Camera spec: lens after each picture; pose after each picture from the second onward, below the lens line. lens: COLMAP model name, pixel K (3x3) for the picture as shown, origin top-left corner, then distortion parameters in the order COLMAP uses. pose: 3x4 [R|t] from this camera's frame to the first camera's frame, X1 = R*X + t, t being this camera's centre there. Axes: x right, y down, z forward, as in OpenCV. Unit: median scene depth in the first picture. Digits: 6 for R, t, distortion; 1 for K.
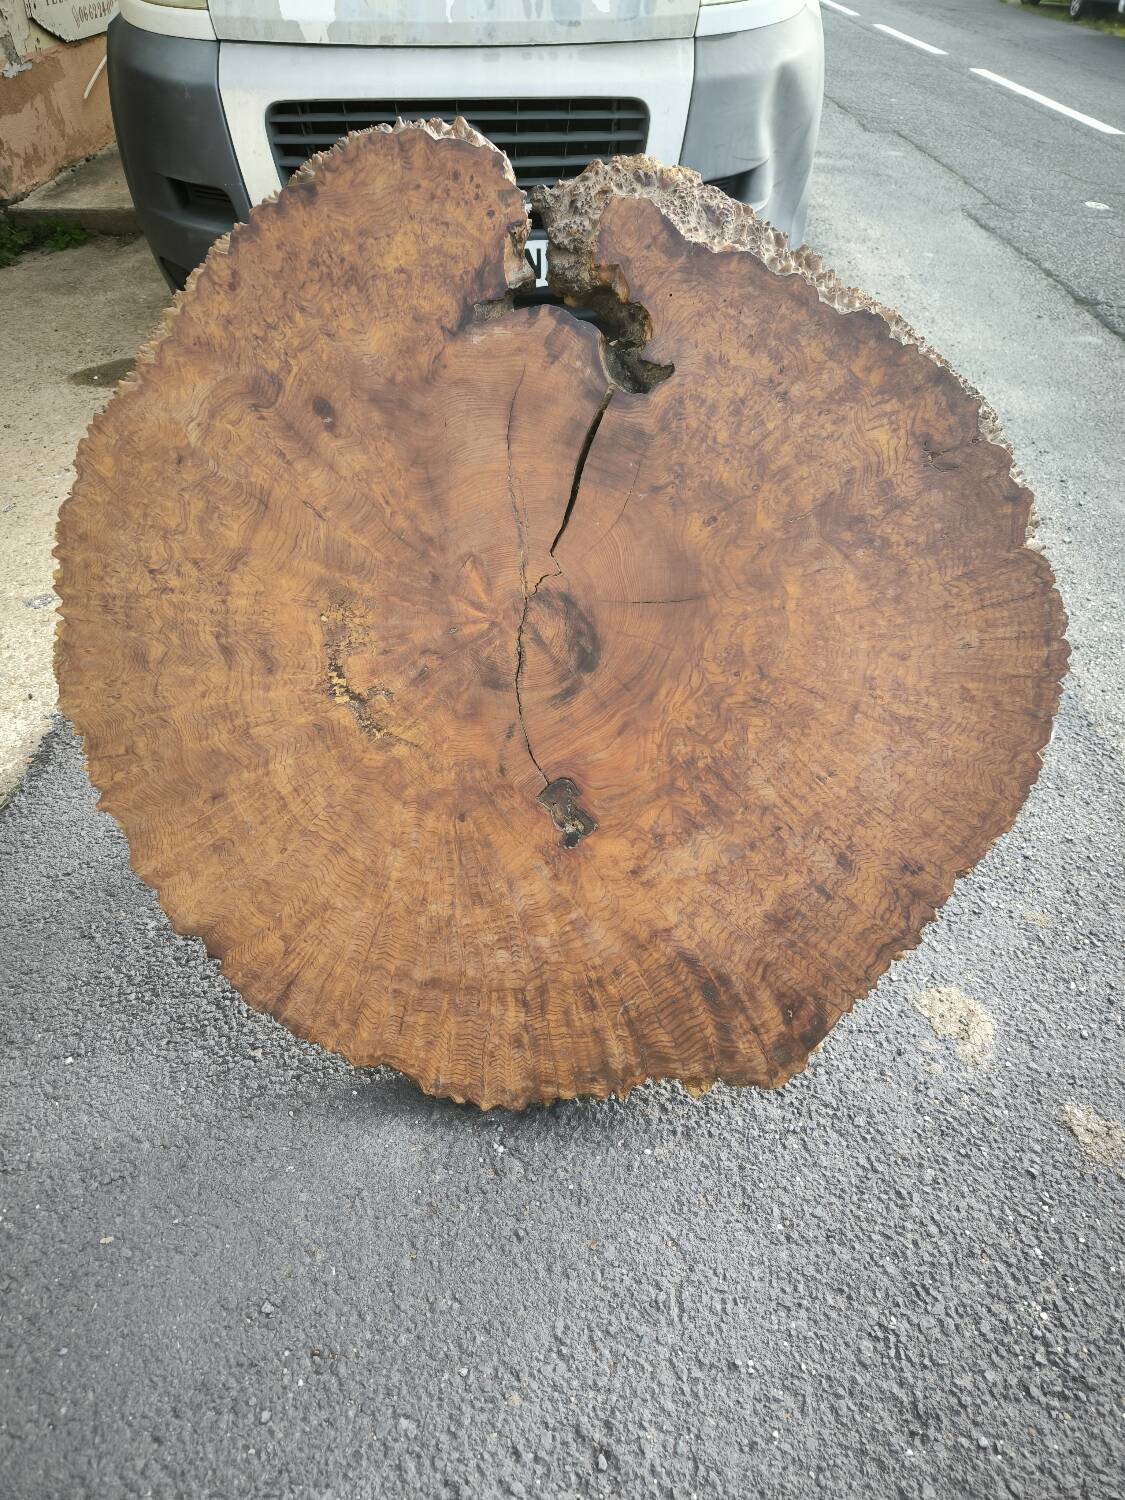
lens RADIAL K [[1073.2, 0, 549.9], [0, 1073.2, 747.9], [0, 0, 1]] dist [0.032804, -0.002277]
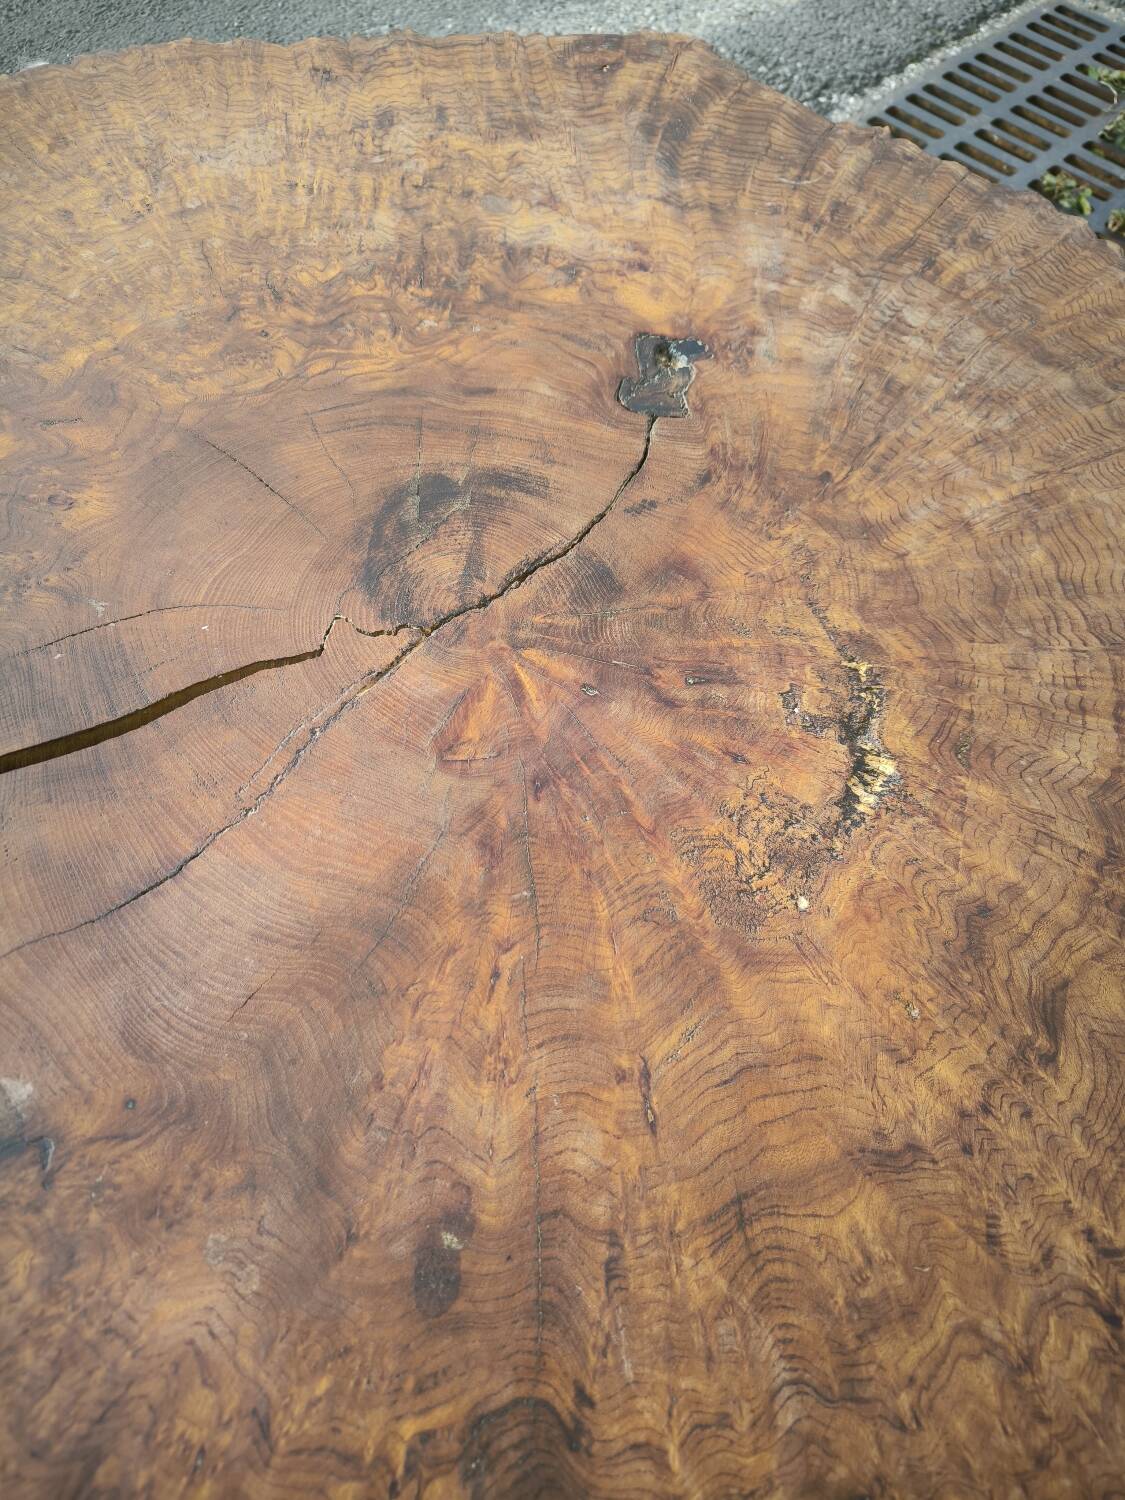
lens RADIAL K [[1069.6, 0, 552.6], [0, 1069.6, 746.0], [0, 0, 1]] dist [0.007530, 0.000900]
pose [[-0.727464, -0.593858, 0.343699, -0.246635], [0.680585, -0.688163, 0.251467, -0.248827], [0.087185, 0.416850, 0.904784, 0.592055]]
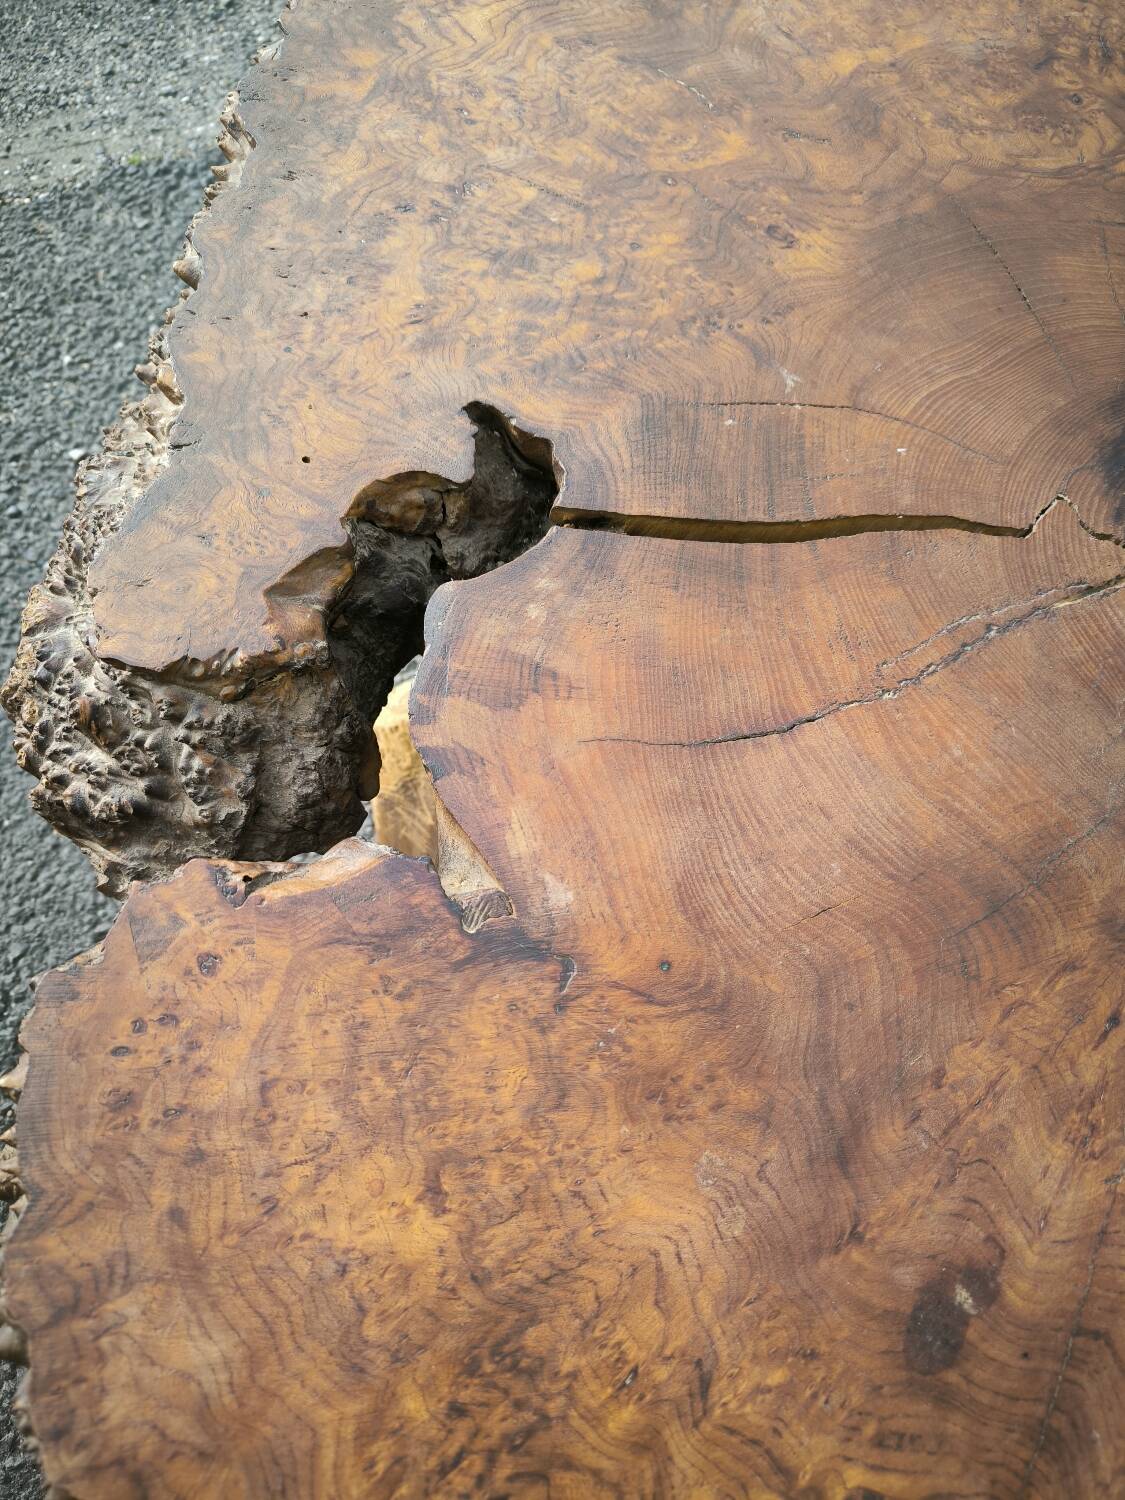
lens RADIAL K [[1072.6, 0, 557.5], [0, 1072.6, 755.2], [0, 0, 1]] dist [0.003607, -0.004189]
pose [[-0.317512, -0.878045, 0.358083, -0.140402], [0.932347, -0.357949, -0.051004, -0.327947], [0.172959, 0.317664, 0.932295, 0.638719]]
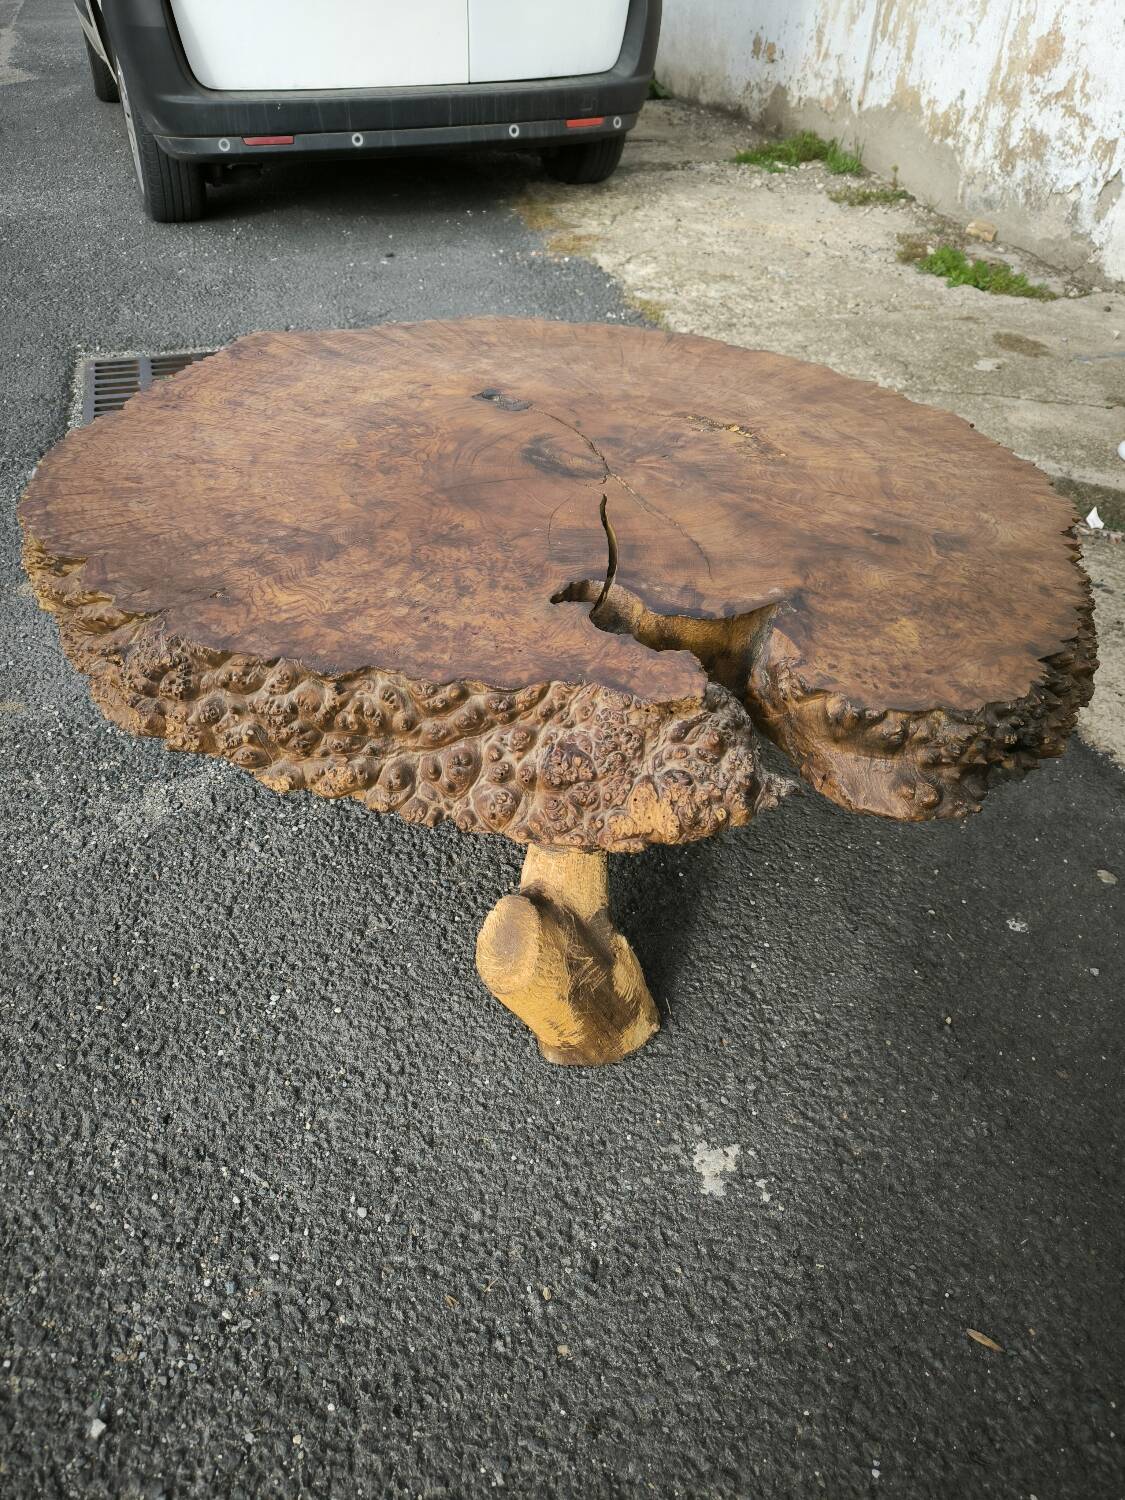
lens RADIAL K [[1054.5, 0, 555.8], [0, 1054.5, 742.5], [0, 0, 1]] dist [0.023765, -0.009451]
pose [[-0.939012, 0.205406, -0.275797, 0.338304], [-0.335910, -0.719581, 0.607756, -0.873663], [-0.073622, 0.663333, 0.744694, 0.435573]]
